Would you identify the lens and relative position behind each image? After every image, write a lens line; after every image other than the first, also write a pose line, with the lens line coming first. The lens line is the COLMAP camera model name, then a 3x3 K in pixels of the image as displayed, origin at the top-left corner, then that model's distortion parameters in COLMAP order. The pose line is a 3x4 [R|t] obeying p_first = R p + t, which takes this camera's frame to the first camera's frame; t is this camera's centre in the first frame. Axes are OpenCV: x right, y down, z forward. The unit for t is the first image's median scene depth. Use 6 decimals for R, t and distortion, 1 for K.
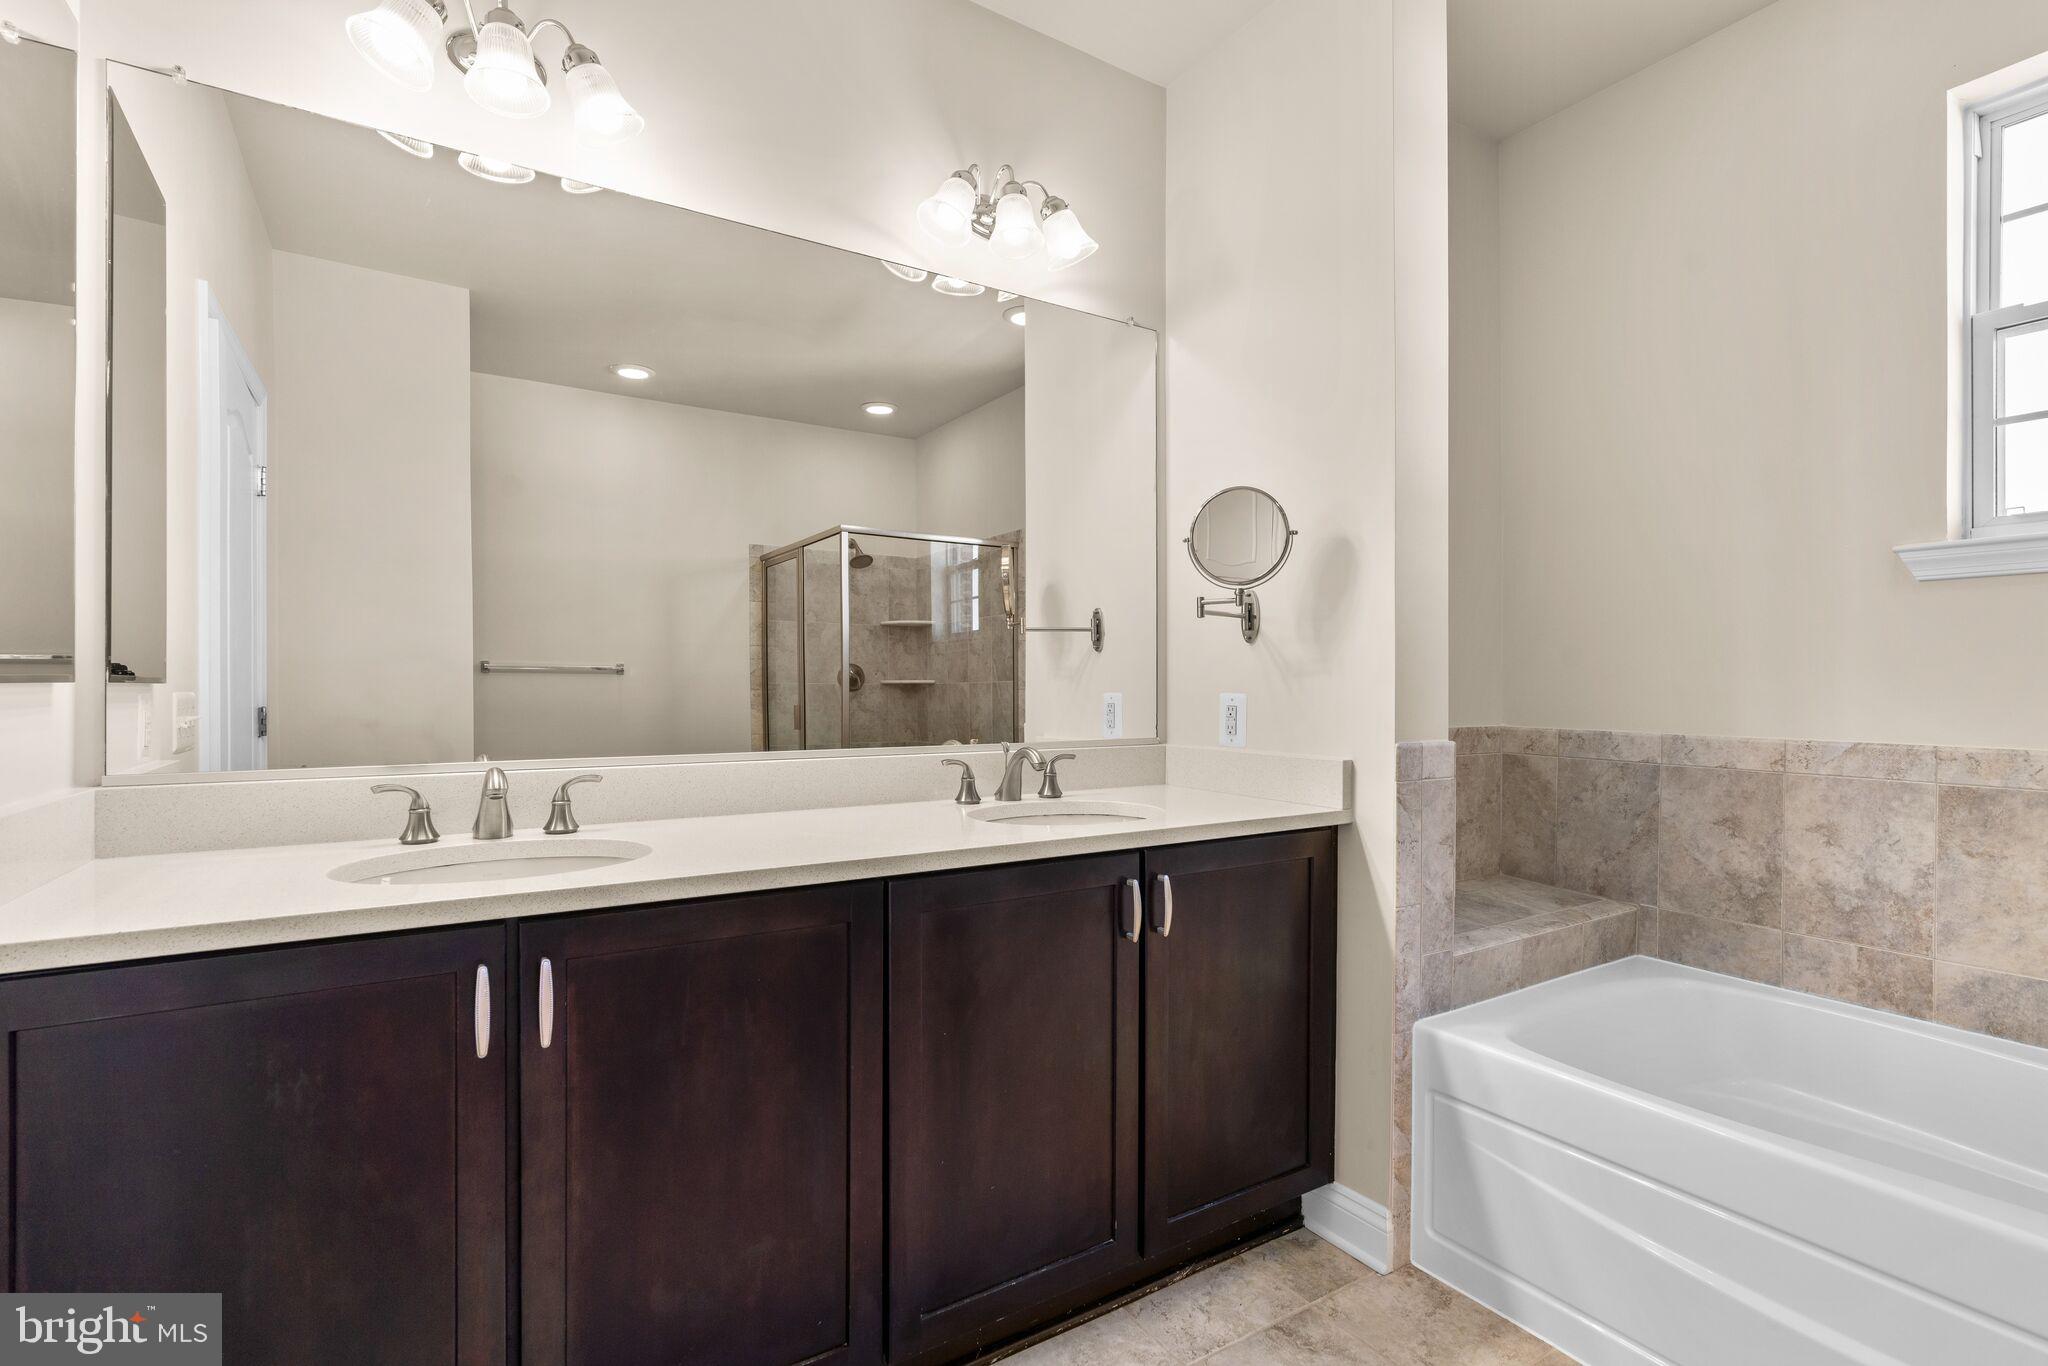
lens RADIAL K [[934.3, 0, 1027.9], [0, 934.3, 684.0], [0, 0, 1]] dist [-0.004863, 0.000957]
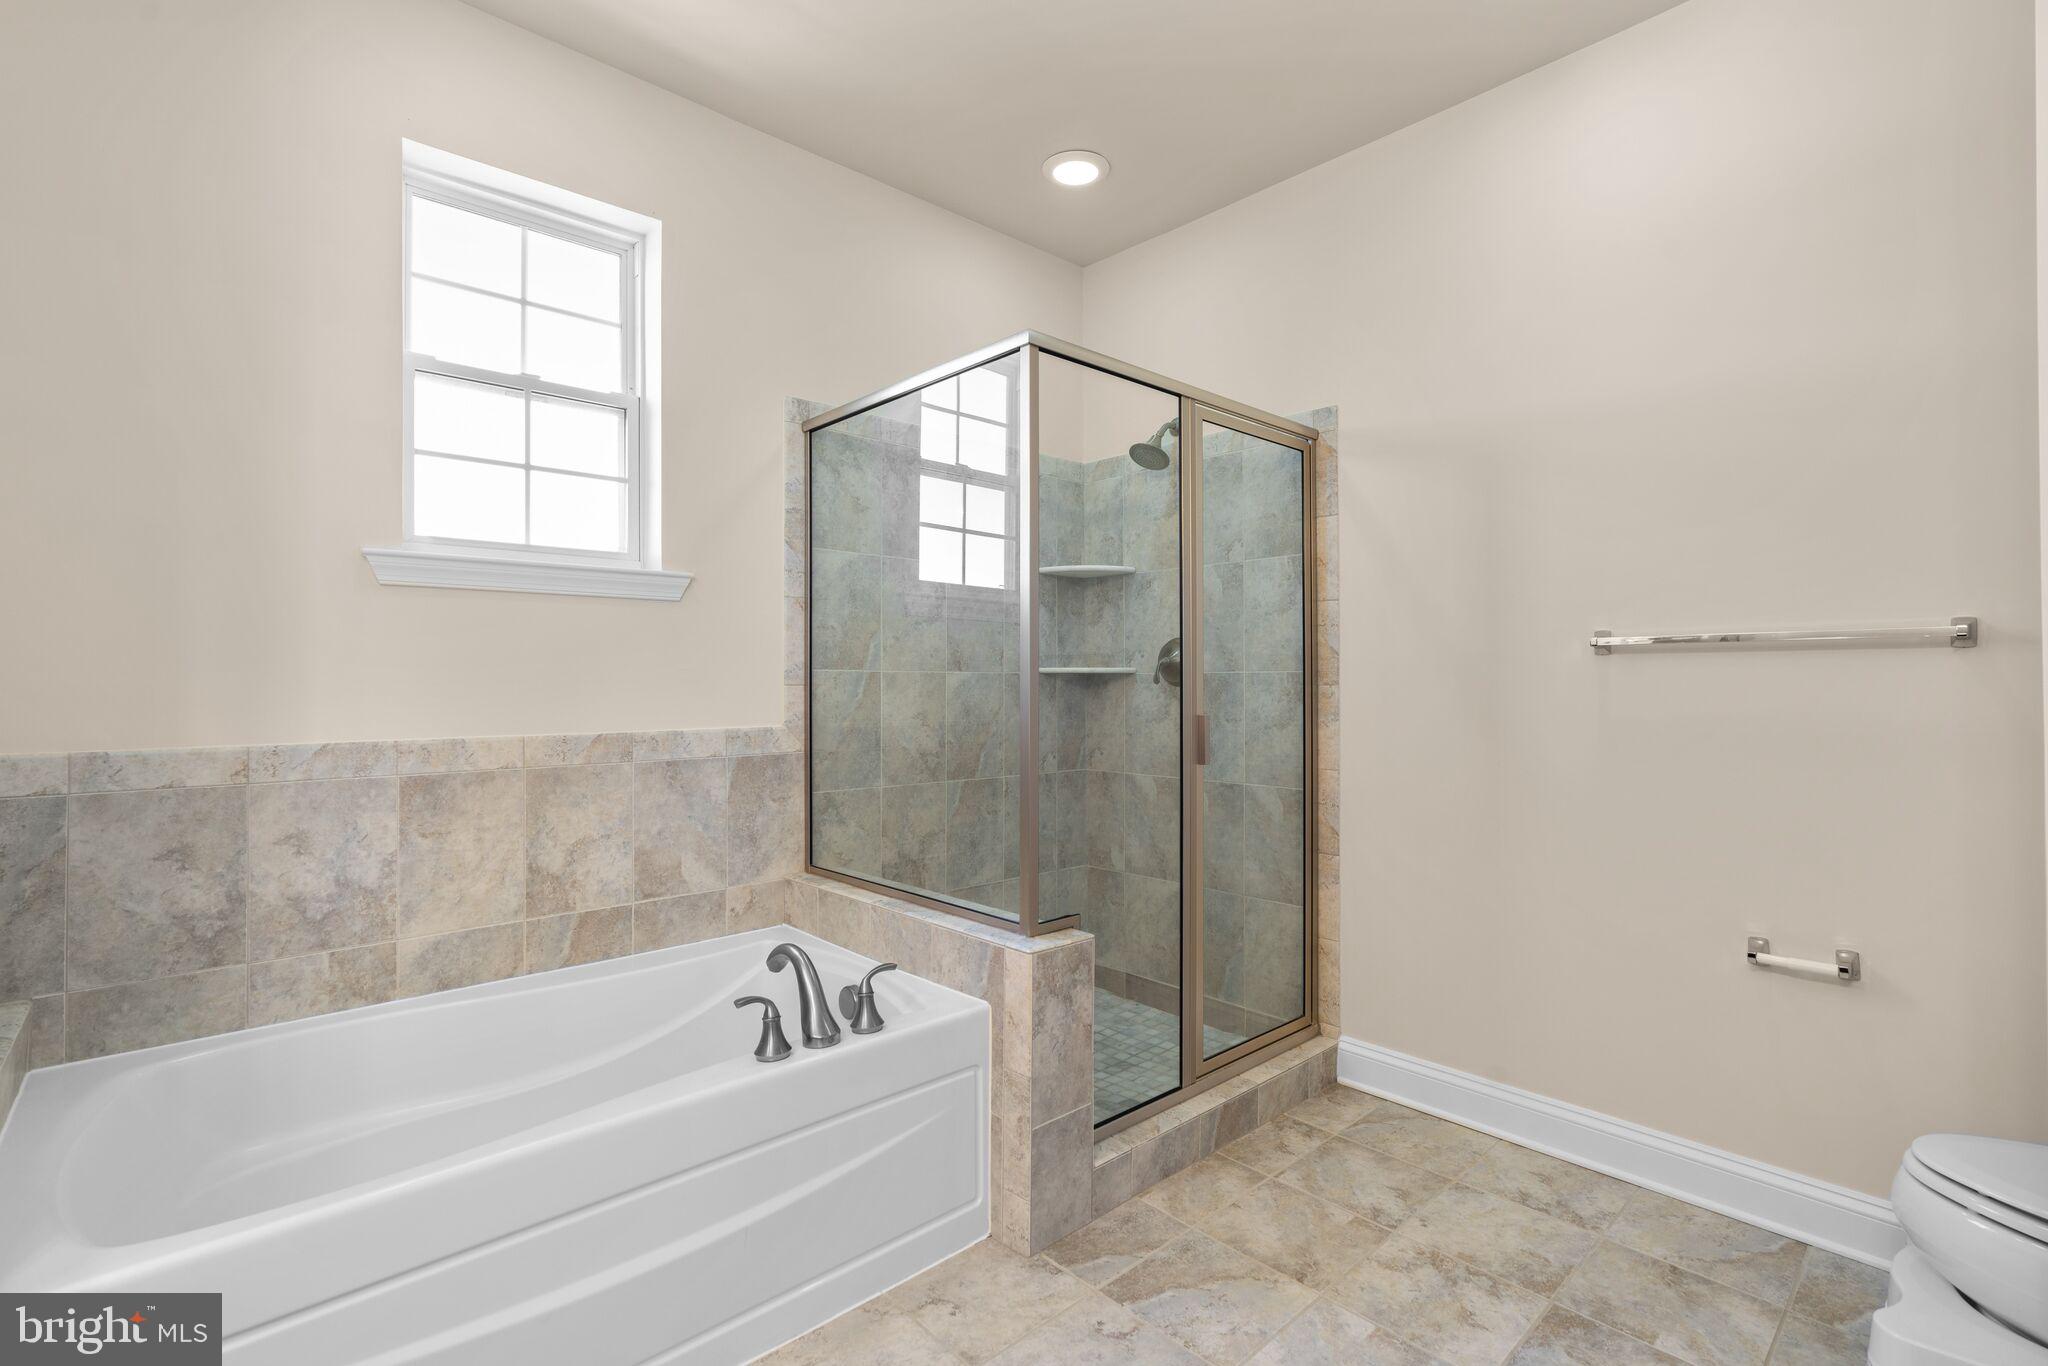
lens RADIAL K [[934.3, 0, 1030.4], [0, 934.3, 676.9], [0, 0, 1]] dist [-0.004863, 0.000957]
pose [[-0.180962, 0.005204, 0.983476, -0.197122], [0.006298, 0.999972, -0.004133, 0.002094], [-0.983470, 0.005446, -0.180989, 0.442803]]
